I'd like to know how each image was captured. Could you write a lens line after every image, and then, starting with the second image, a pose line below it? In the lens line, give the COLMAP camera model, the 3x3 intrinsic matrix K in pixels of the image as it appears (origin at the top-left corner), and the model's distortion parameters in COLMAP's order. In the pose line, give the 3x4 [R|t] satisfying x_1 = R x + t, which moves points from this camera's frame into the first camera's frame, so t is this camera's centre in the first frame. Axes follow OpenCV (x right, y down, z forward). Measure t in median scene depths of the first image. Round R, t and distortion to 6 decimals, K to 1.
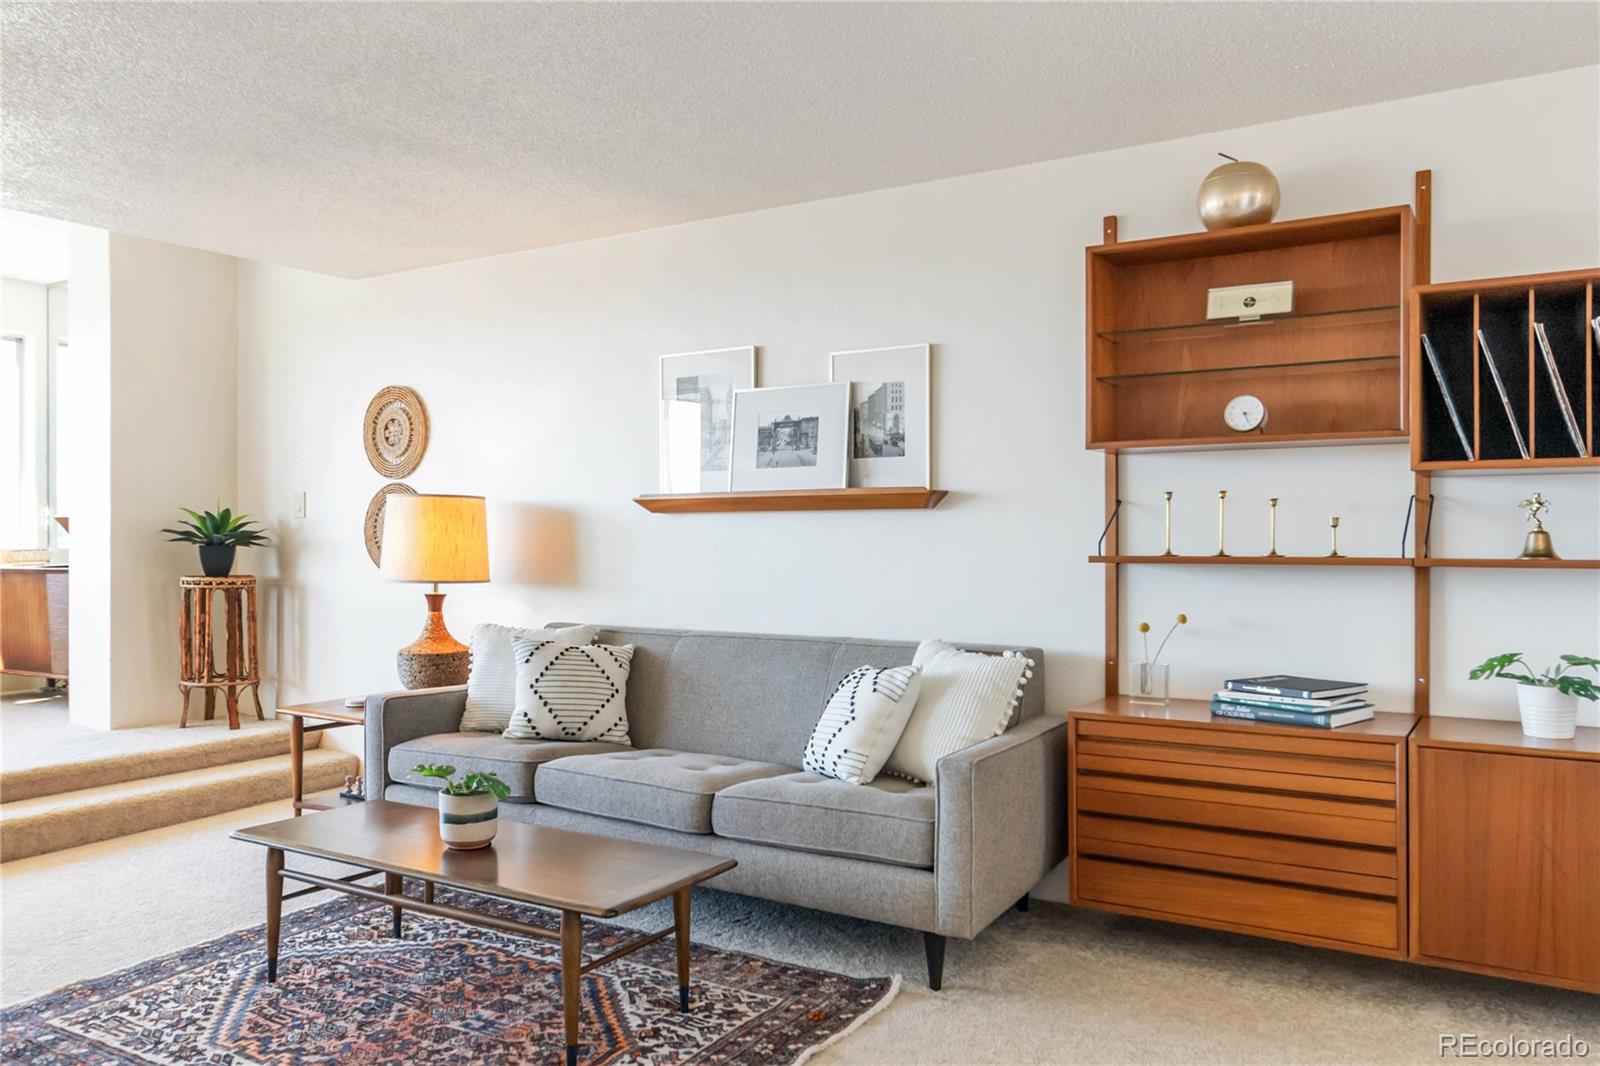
lens RADIAL K [[1225.5, 0, 806.3], [0, 1225.5, 521.1], [0, 0, 1]] dist [-0.000554, -0.000205]
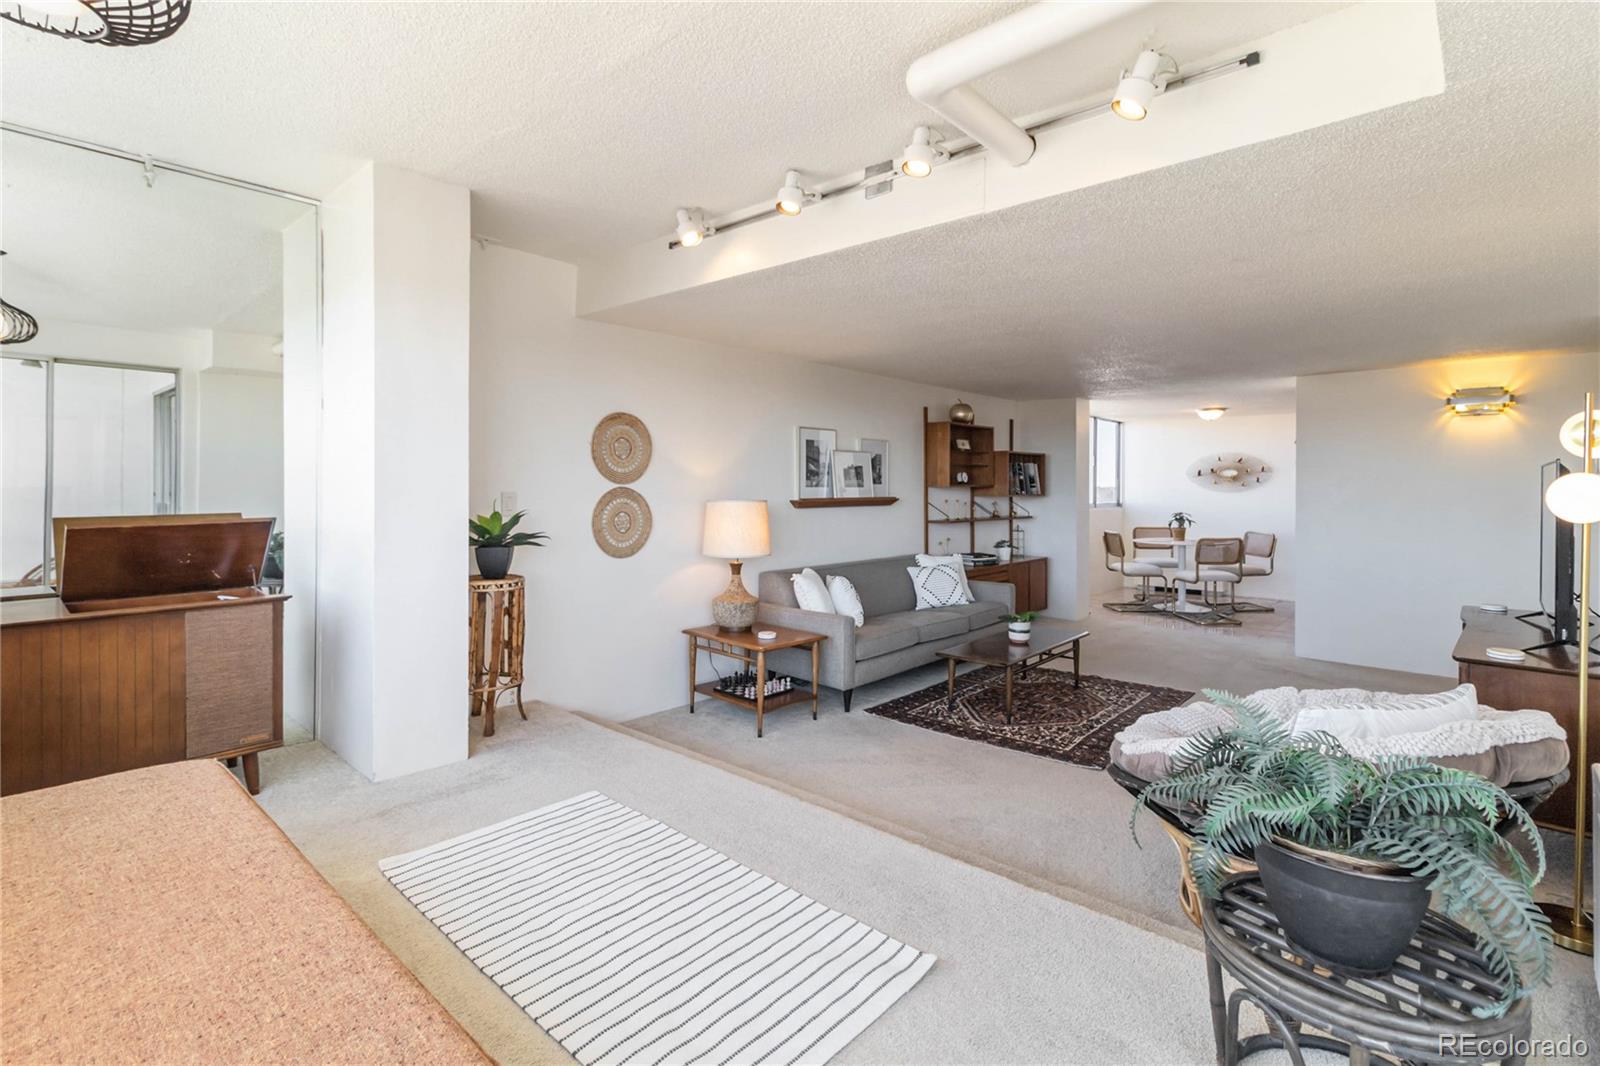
lens RADIAL K [[761.5, 0, 793.1], [0, 761.5, 506.5], [0, 0, 1]] dist [0.001701, 0.000726]
pose [[0.124943, -0.012637, 0.992083, -1.491778], [0.000920, 0.999920, 0.012621, -0.028126], [-0.992164, -0.000664, 0.124944, 0.993889]]
